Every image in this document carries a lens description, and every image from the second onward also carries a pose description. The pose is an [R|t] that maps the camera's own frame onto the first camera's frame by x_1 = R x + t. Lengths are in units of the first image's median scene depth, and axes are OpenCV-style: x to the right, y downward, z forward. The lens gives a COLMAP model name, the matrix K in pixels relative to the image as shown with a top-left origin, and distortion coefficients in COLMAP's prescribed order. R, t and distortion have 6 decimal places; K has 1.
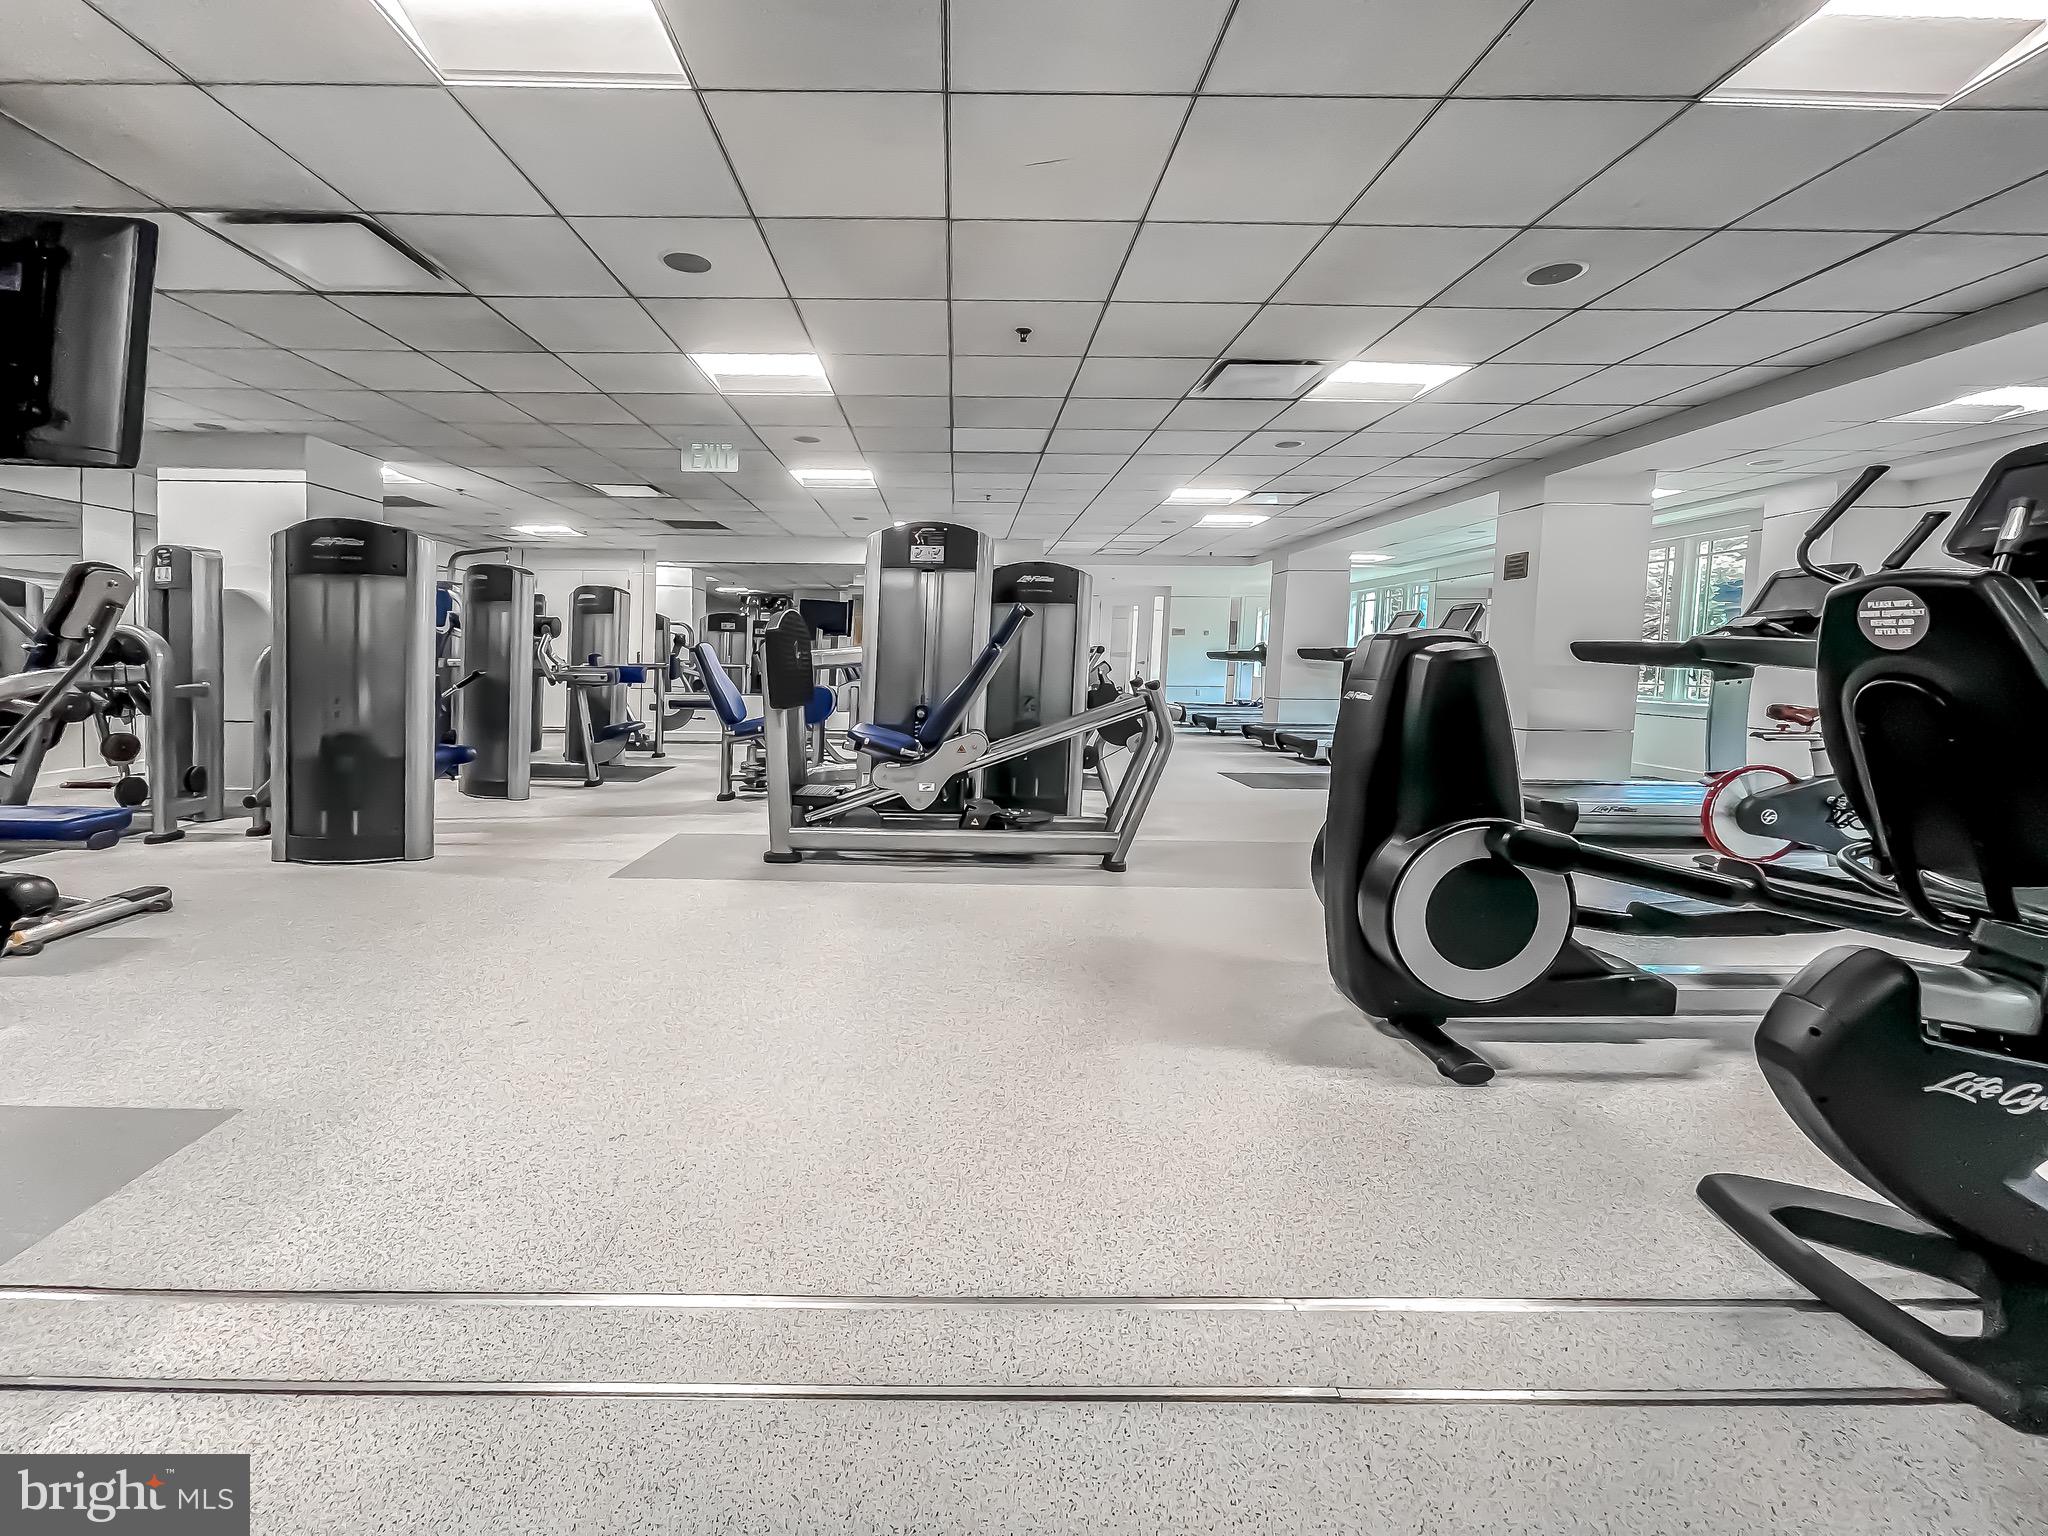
lens RADIAL K [[818.0, 0, 1020.0], [0, 818.0, 711.6], [0, 0, 1]] dist [-0.000954, -0.000509]
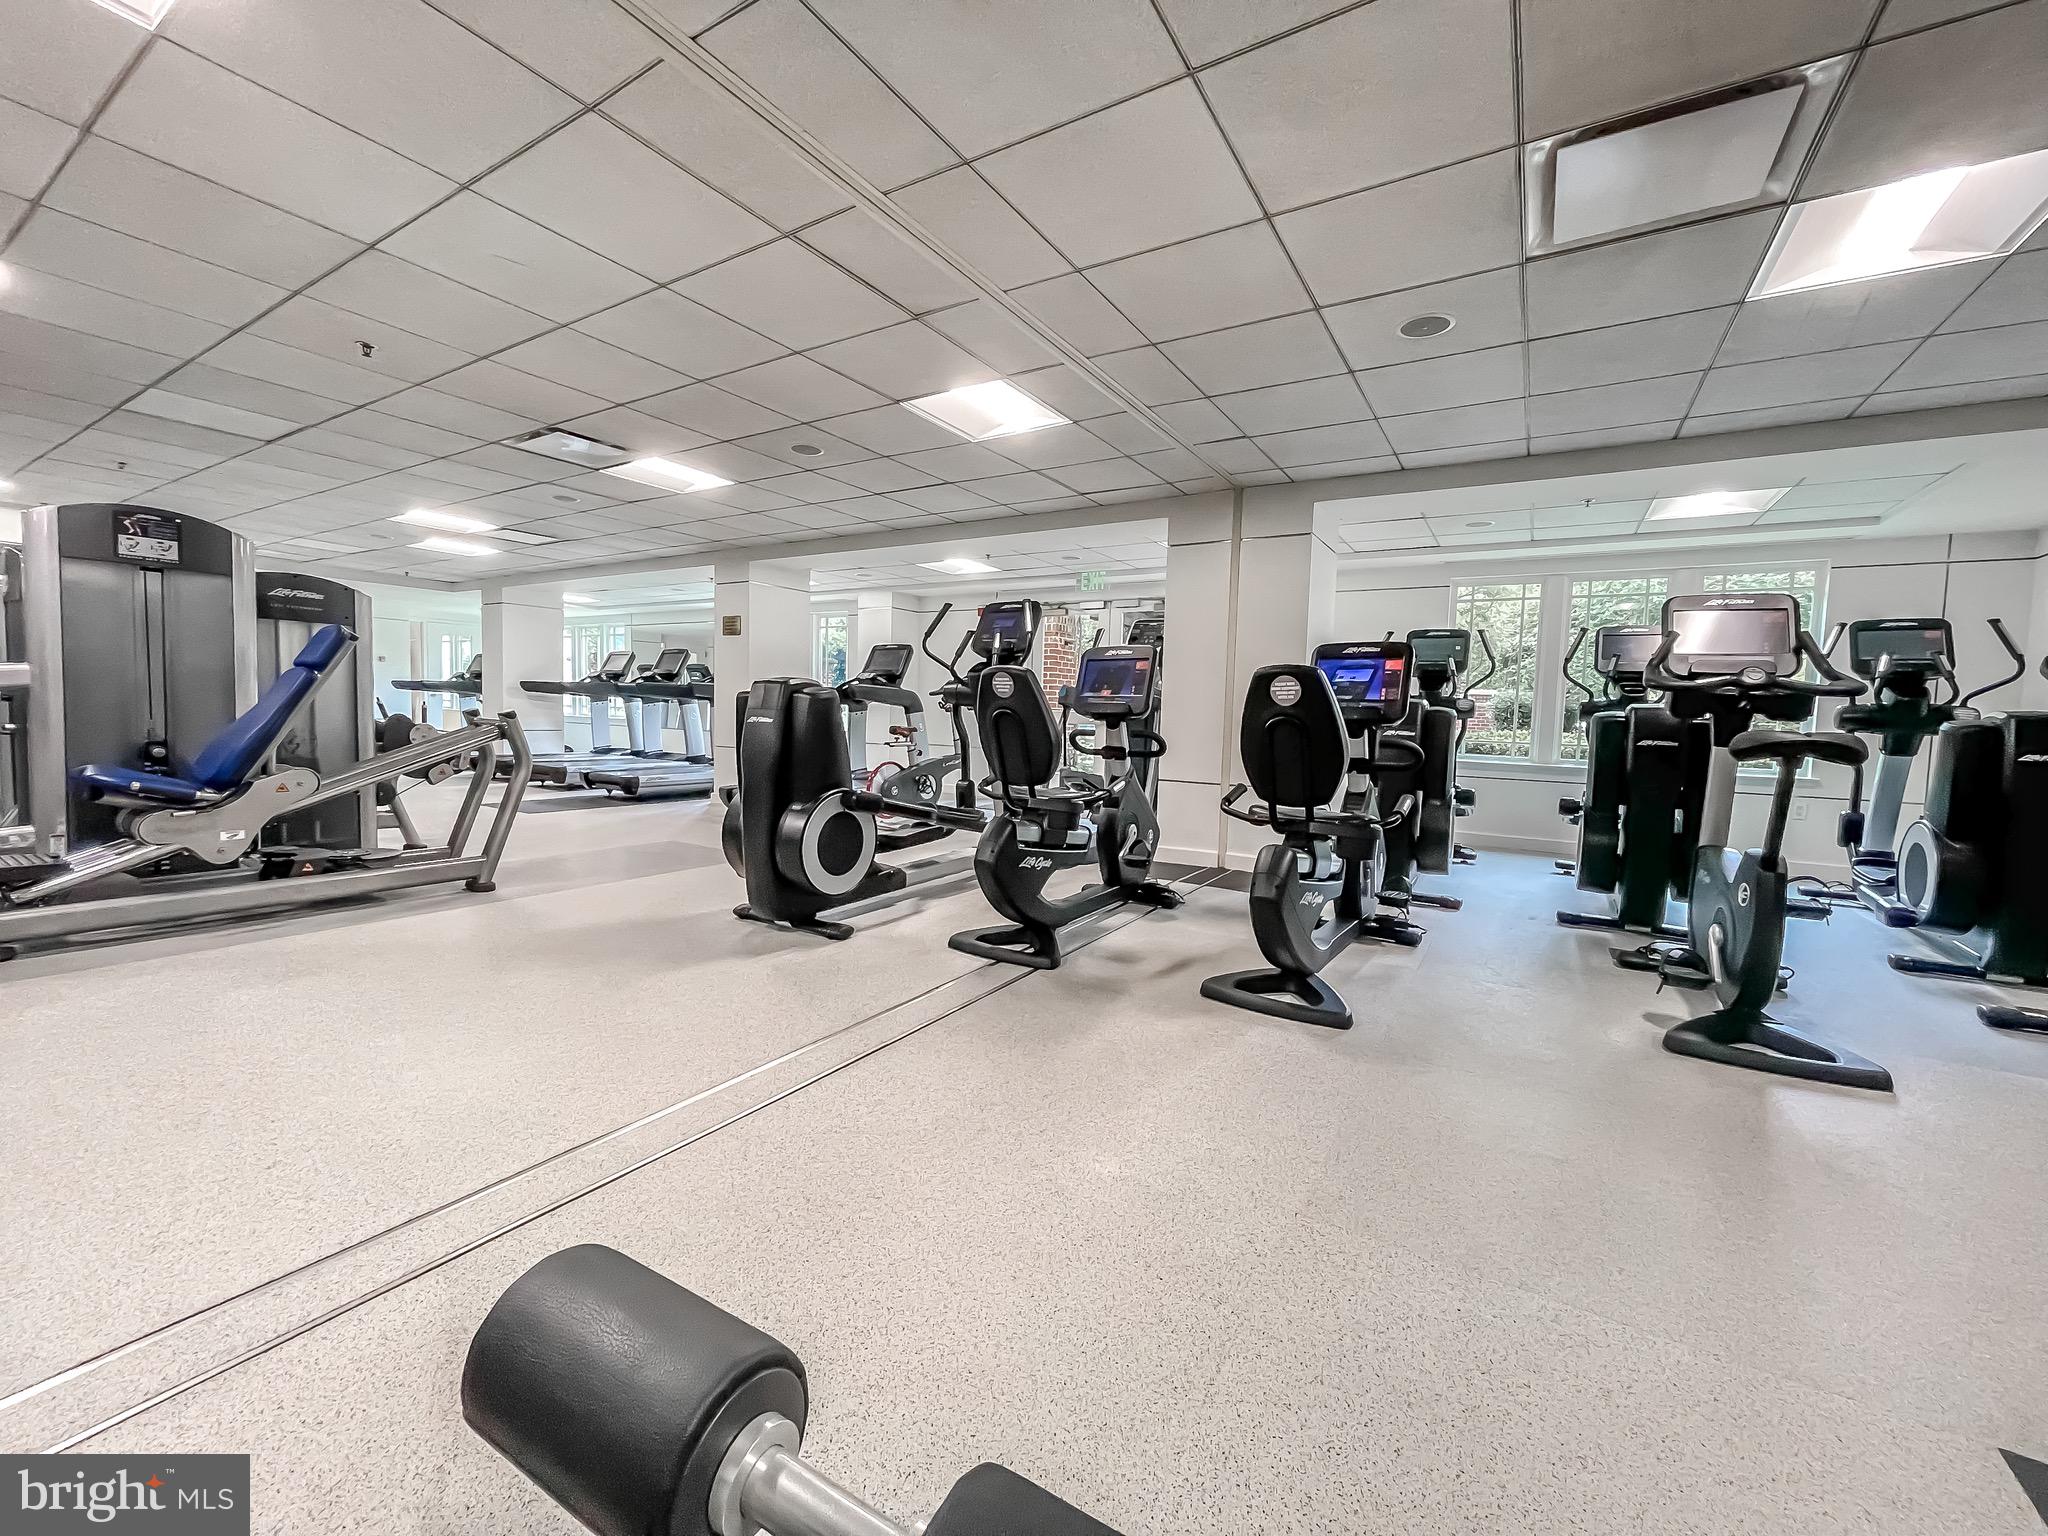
lens RADIAL K [[828.1, 0, 1024.0], [0, 828.1, 768.0], [0, 0, 1]] dist [0.000703, 0.000132]
pose [[0.527857, -0.055154, 0.847541, -0.513063], [0.032976, 0.998468, 0.044438, 0.014155], [-0.848693, 0.004492, 0.528867, -0.192136]]
